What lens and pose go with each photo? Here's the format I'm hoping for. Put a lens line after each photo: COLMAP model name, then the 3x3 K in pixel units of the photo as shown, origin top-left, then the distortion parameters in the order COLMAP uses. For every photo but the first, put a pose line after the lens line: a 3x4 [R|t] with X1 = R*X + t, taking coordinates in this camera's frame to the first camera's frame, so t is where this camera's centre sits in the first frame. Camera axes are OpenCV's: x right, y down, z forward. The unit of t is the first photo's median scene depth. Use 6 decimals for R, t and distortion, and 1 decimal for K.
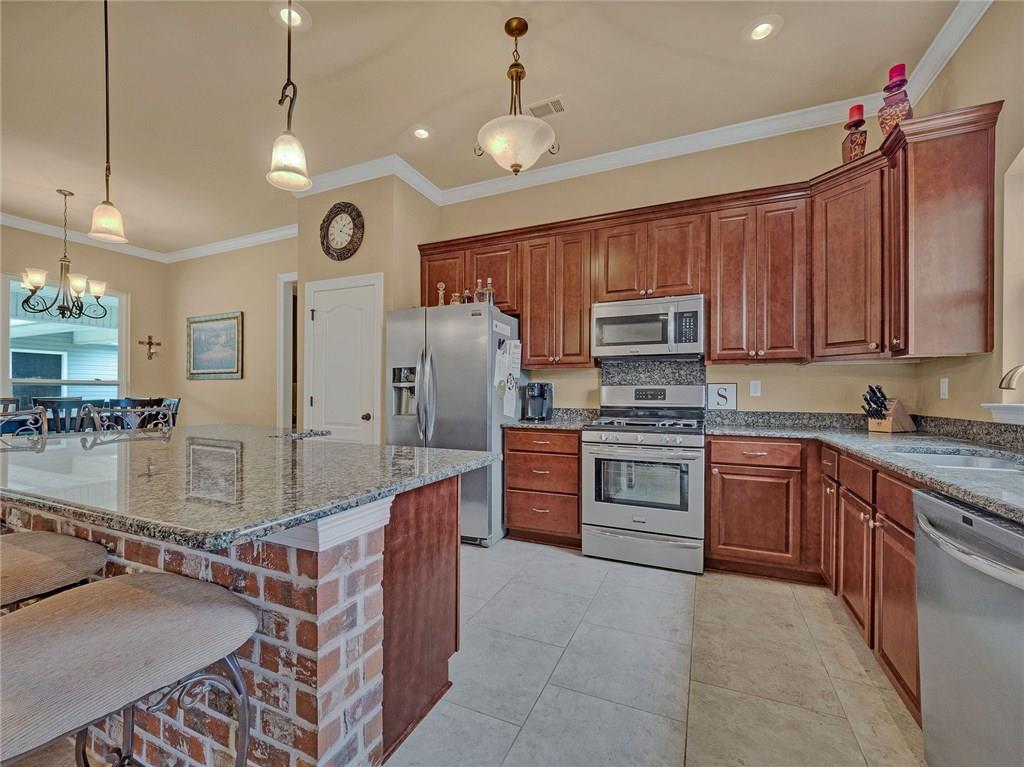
lens RADIAL K [[447.4, 0, 507.5], [0, 447.4, 388.7], [0, 0, 1]] dist [-0.010866, -0.001773]
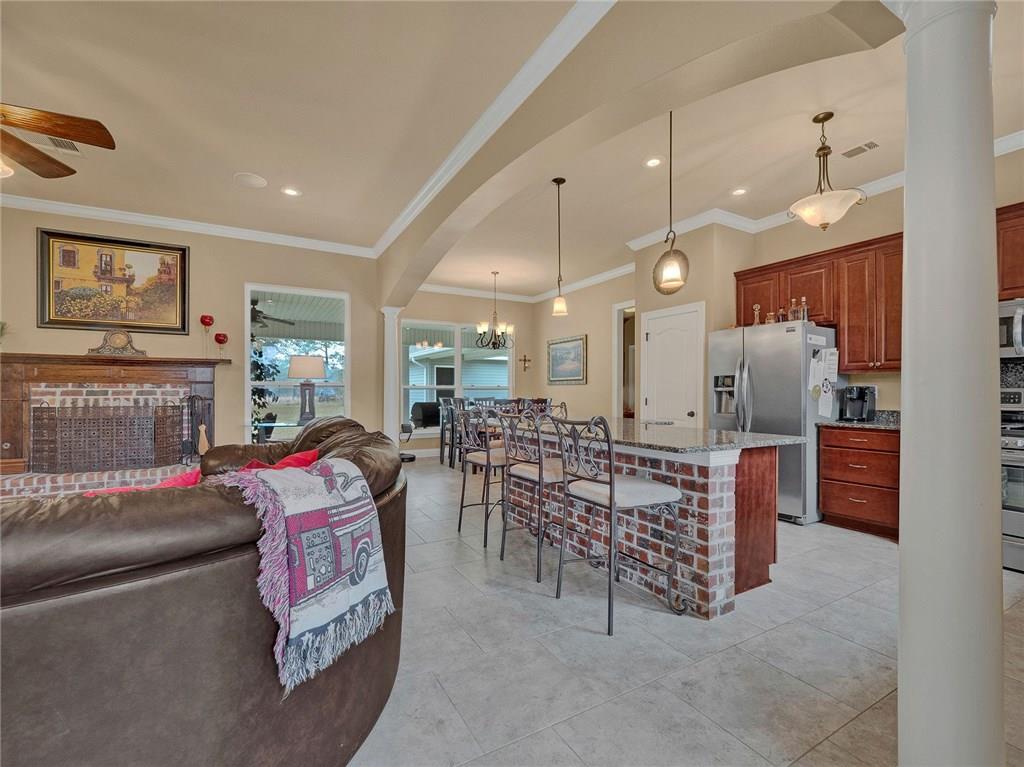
lens RADIAL K [[447.4, 0, 509.2], [0, 447.4, 392.3], [0, 0, 1]] dist [-0.010866, -0.001773]
pose [[0.803886, -0.002876, -0.594776, 0.032616], [0.007081, 0.999964, 0.004735, -0.010826], [0.594741, -0.008017, 0.803877, -0.397901]]
